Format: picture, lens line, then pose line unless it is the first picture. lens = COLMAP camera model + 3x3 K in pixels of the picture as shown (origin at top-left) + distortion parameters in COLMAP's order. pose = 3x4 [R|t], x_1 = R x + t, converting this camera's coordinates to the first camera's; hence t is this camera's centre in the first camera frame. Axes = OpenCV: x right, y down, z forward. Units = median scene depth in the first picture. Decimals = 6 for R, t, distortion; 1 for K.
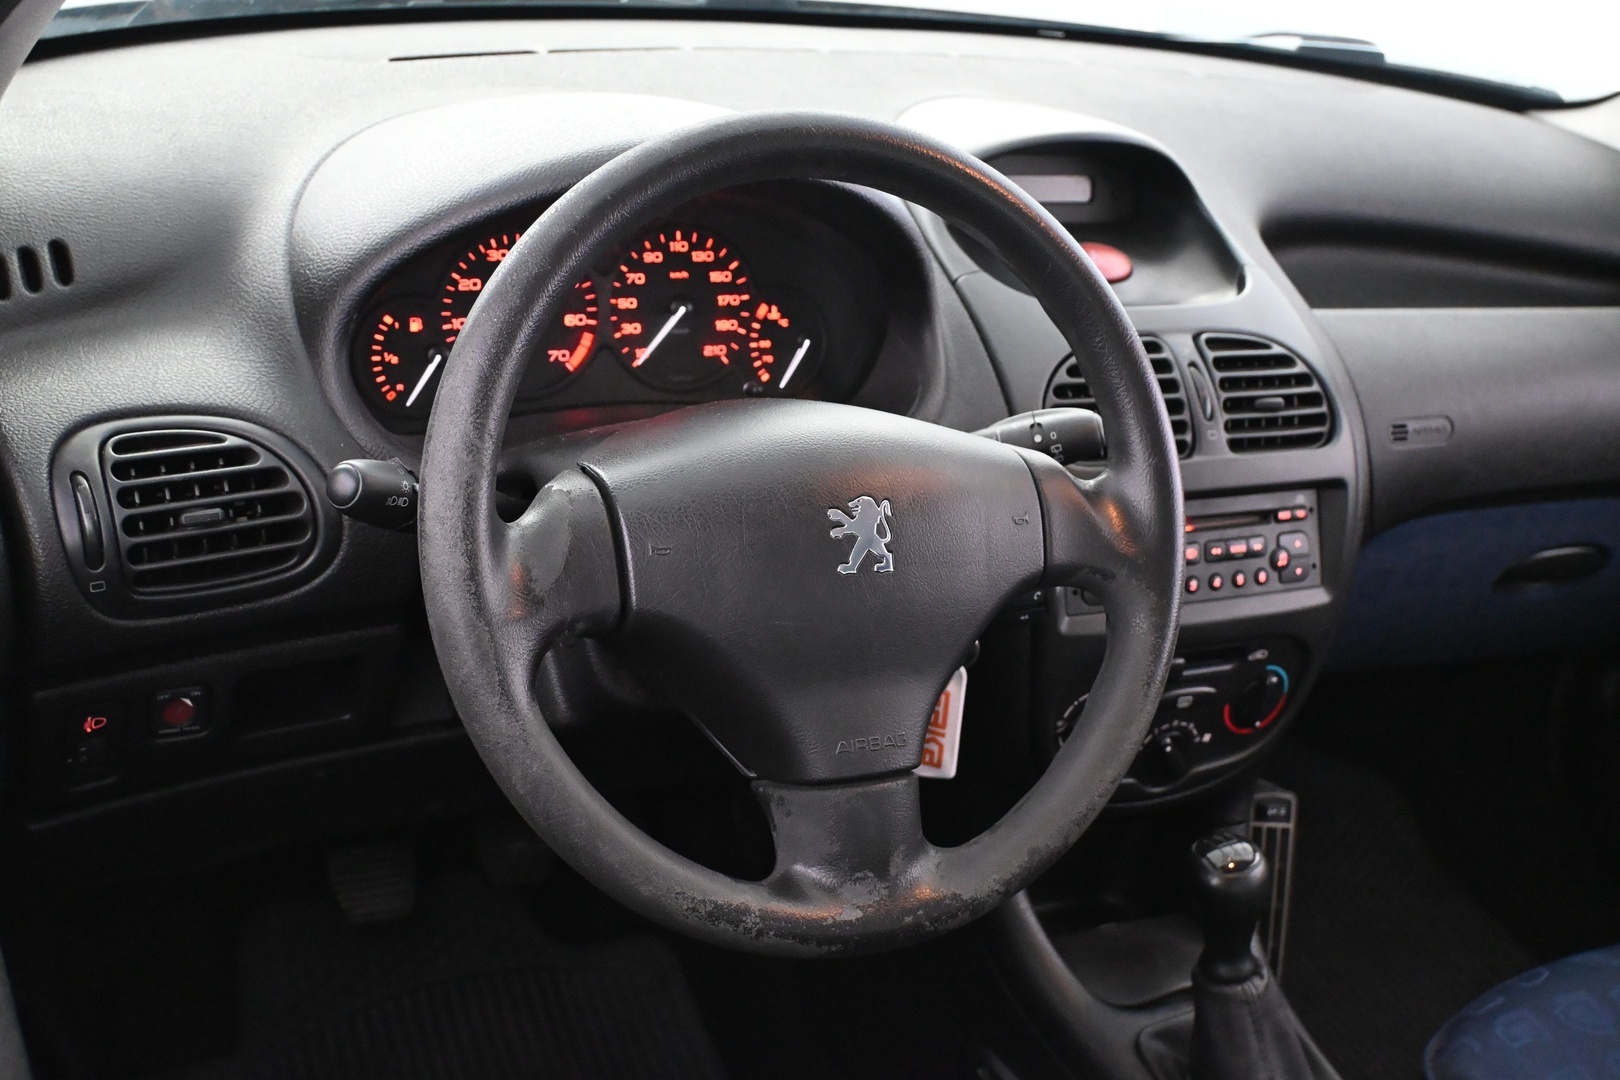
lens RADIAL K [[1922.3, 0, 810.0], [0, 1922.3, 538.2], [0, 0, 1]] dist [0.016598, 0.000000]
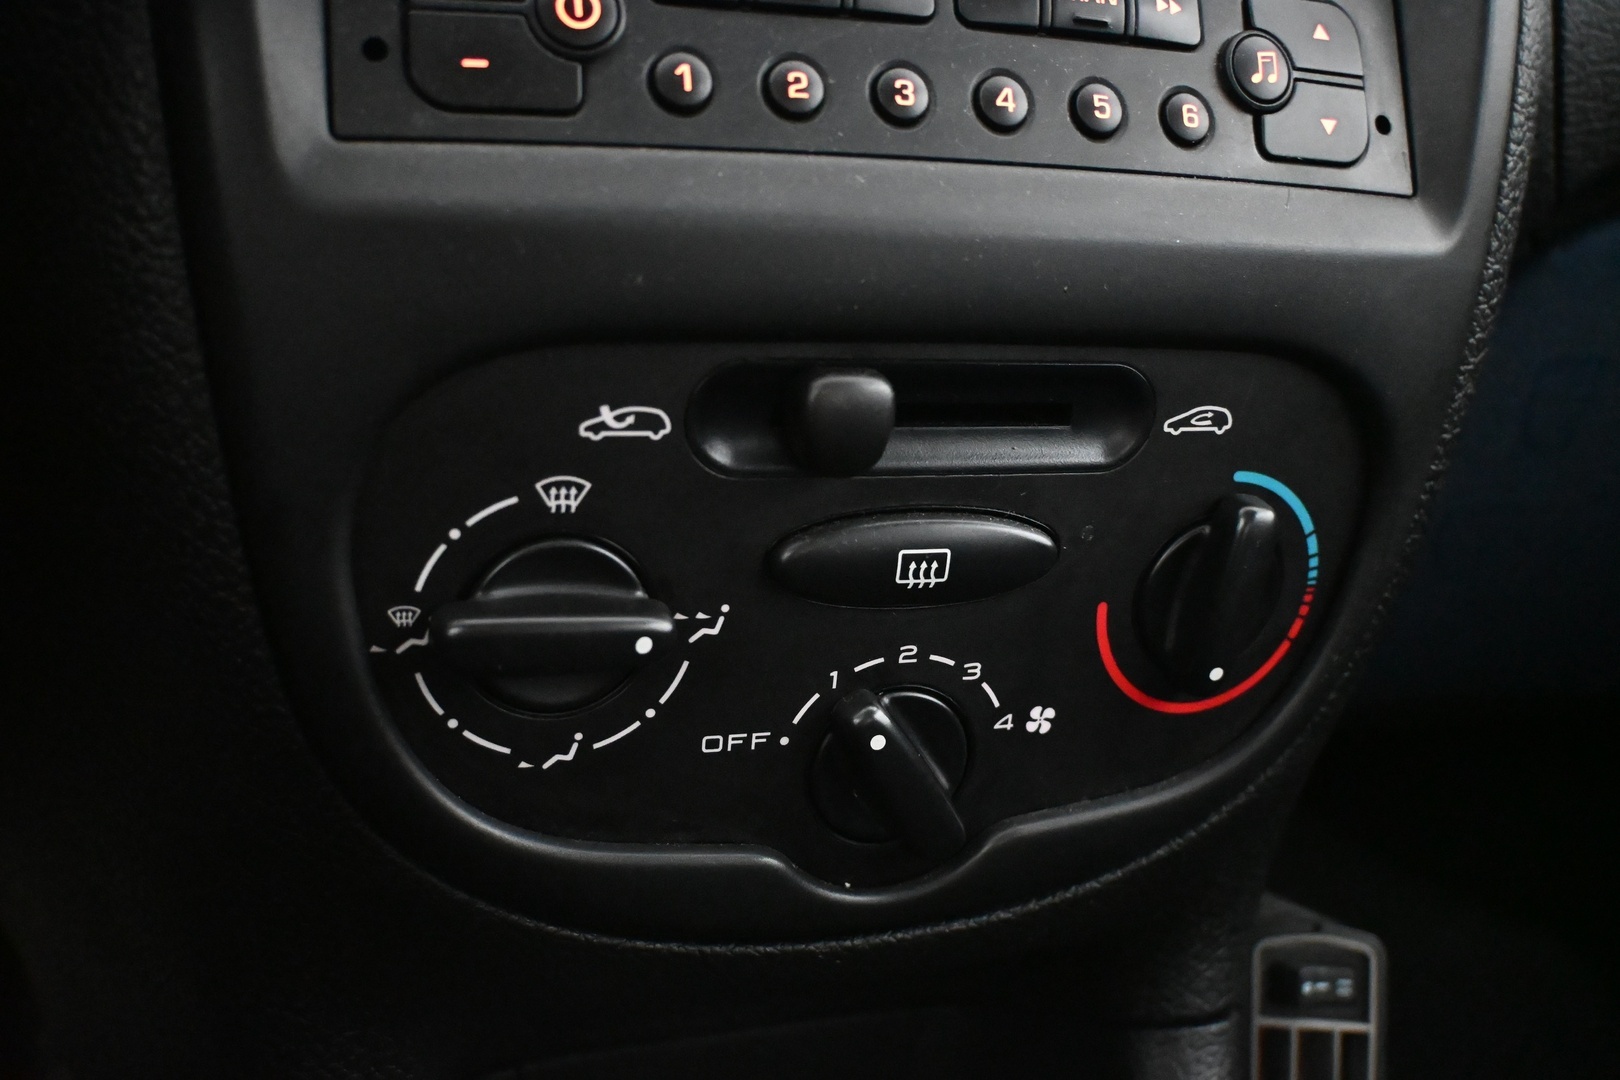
lens RADIAL K [[1582.2, 0, 811.9], [0, 1582.2, 542.5], [0, 0, 1]] dist [0.002453, 0.000000]
pose [[0.993269, -0.016132, -0.114703, 0.198437], [0.000078, 0.990348, -0.138606, 0.109728], [0.115832, 0.137664, 0.983683, 0.747428]]
